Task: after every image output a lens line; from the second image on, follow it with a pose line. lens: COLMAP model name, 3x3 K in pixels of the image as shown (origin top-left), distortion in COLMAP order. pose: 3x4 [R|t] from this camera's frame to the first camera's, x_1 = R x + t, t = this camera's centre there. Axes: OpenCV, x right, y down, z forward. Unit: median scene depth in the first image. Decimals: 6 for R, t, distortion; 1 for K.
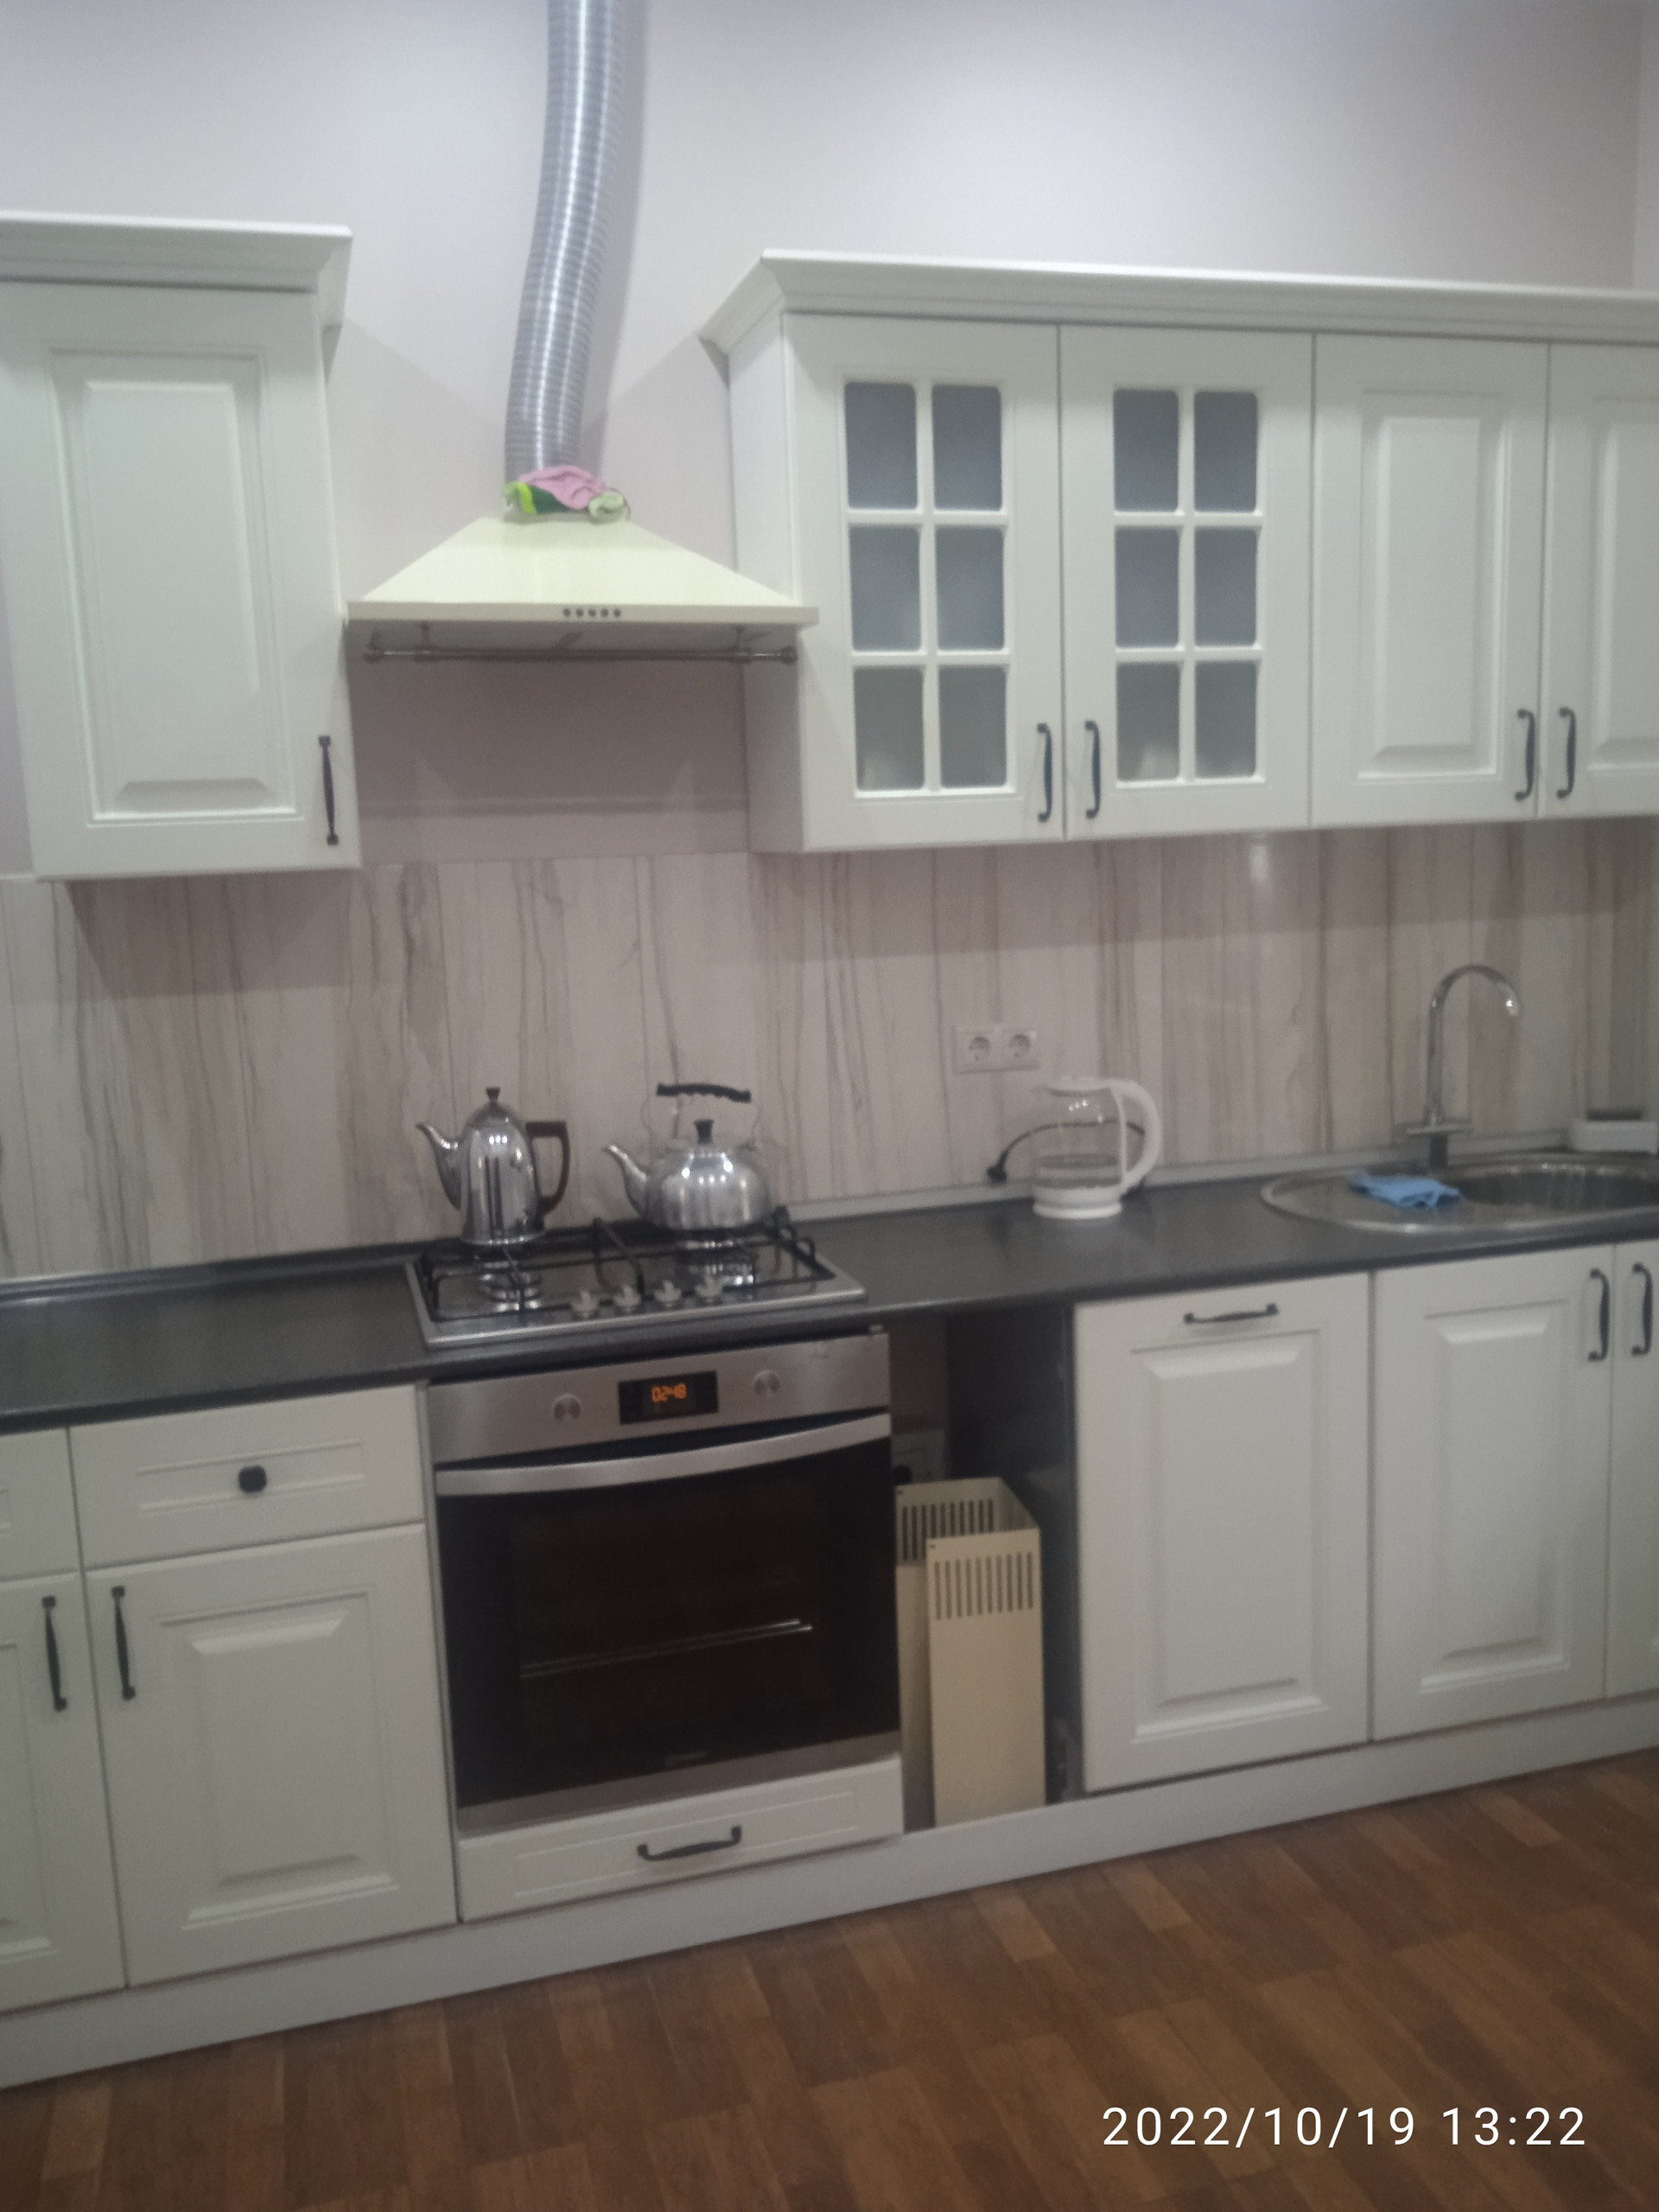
lens RADIAL K [[1837.1, 0, 833.0], [0, 1837.1, 1097.4], [0, 0, 1]] dist [0.039229, -0.053322]
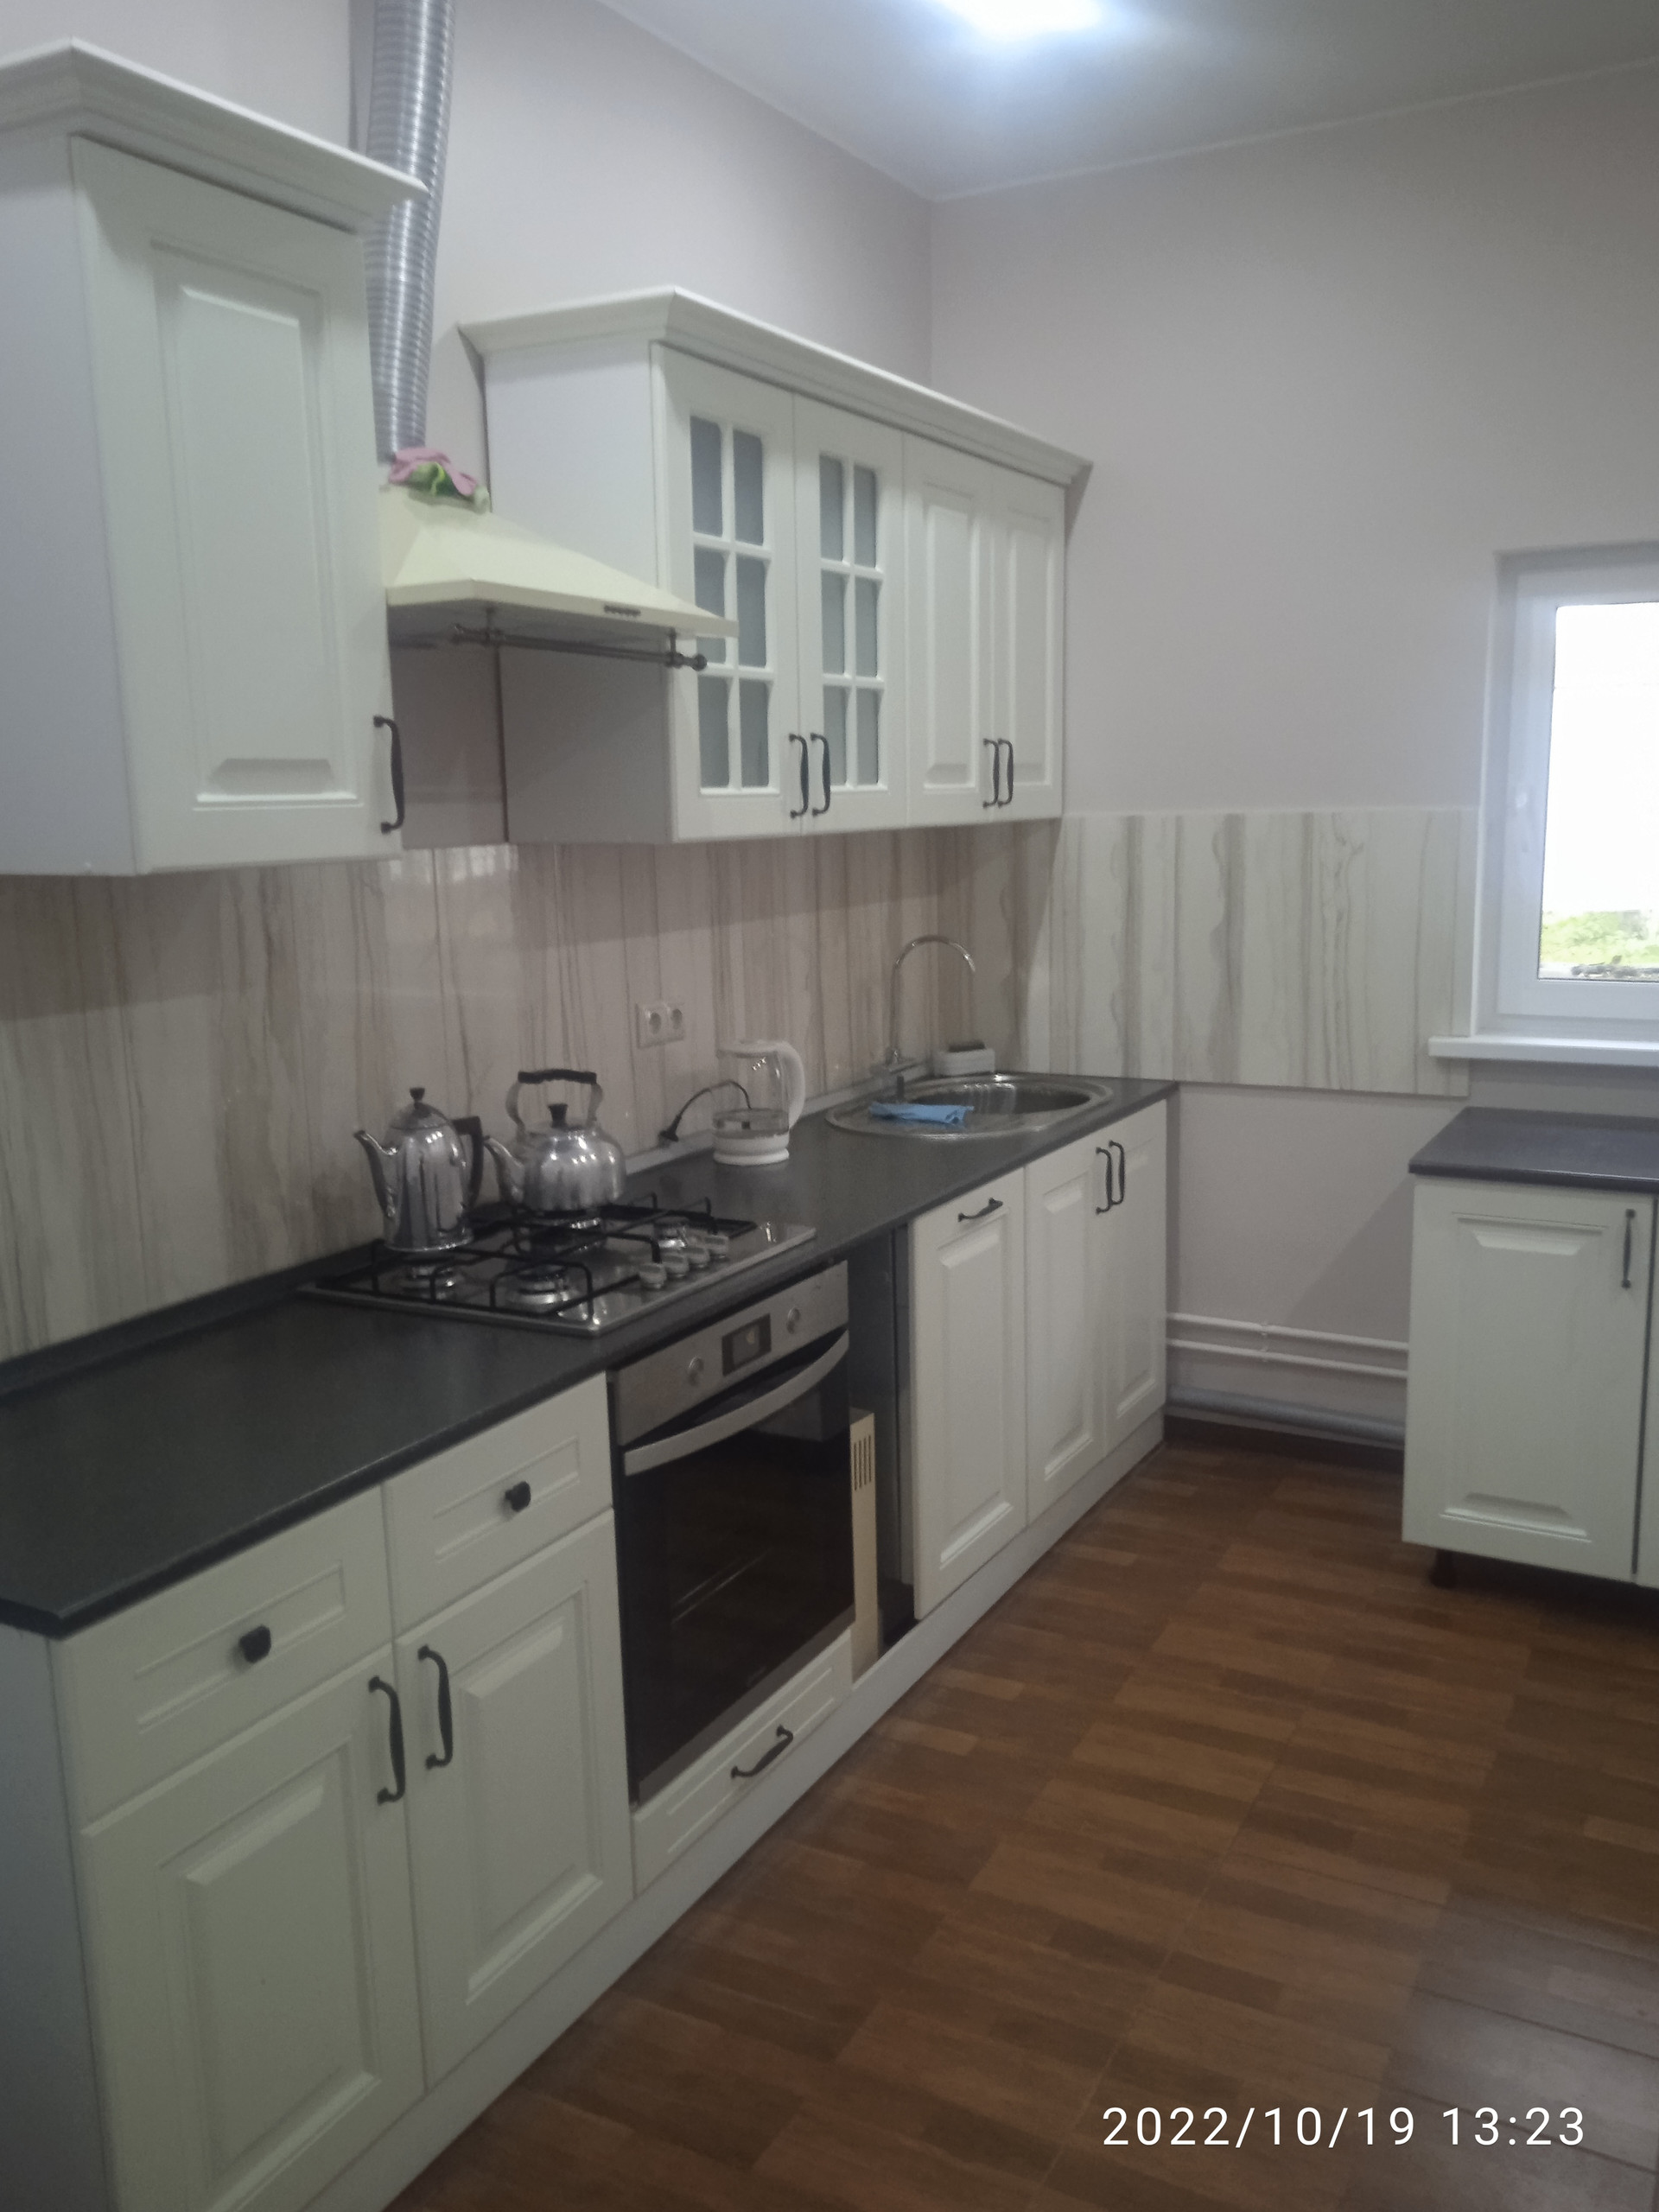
lens RADIAL K [[1837.1, 0, 823.7], [0, 1837.1, 1106.4], [0, 0, 1]] dist [0.039229, -0.053322]
pose [[0.702173, -0.095818, 0.705530, -0.711972], [0.092374, 0.994788, 0.043168, -0.017592], [-0.705989, 0.034861, 0.707364, 0.172423]]
